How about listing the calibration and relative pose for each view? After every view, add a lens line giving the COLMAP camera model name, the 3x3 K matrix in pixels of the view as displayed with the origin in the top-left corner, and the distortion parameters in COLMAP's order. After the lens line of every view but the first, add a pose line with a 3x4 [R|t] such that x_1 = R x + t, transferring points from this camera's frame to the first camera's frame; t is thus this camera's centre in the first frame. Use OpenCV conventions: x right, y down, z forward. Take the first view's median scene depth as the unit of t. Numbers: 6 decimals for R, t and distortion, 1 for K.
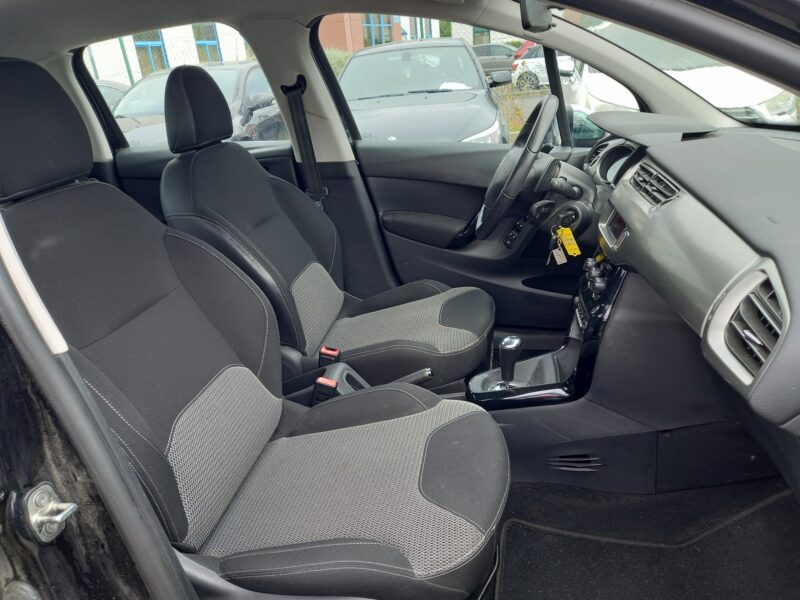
lens RADIAL K [[582.5, 0, 403.5], [0, 582.5, 299.0], [0, 0, 1]] dist [0.074849, -0.065279]
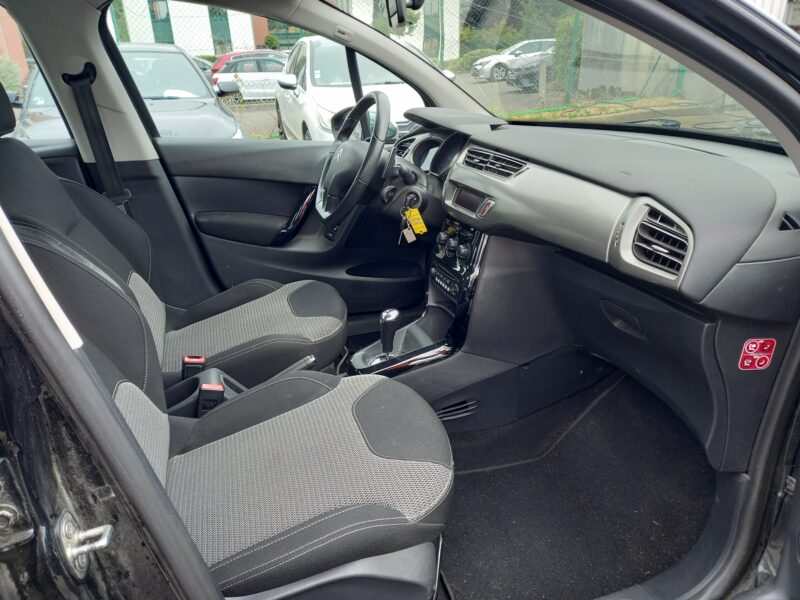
lens RADIAL K [[582.5, 0, 406.4], [0, 582.5, 300.9], [0, 0, 1]] dist [0.074849, -0.065279]
pose [[0.884500, -0.131495, 0.447626, -0.252840], [0.141596, 0.989863, 0.010992, 0.038526], [-0.444534, 0.053660, 0.894153, 0.017334]]
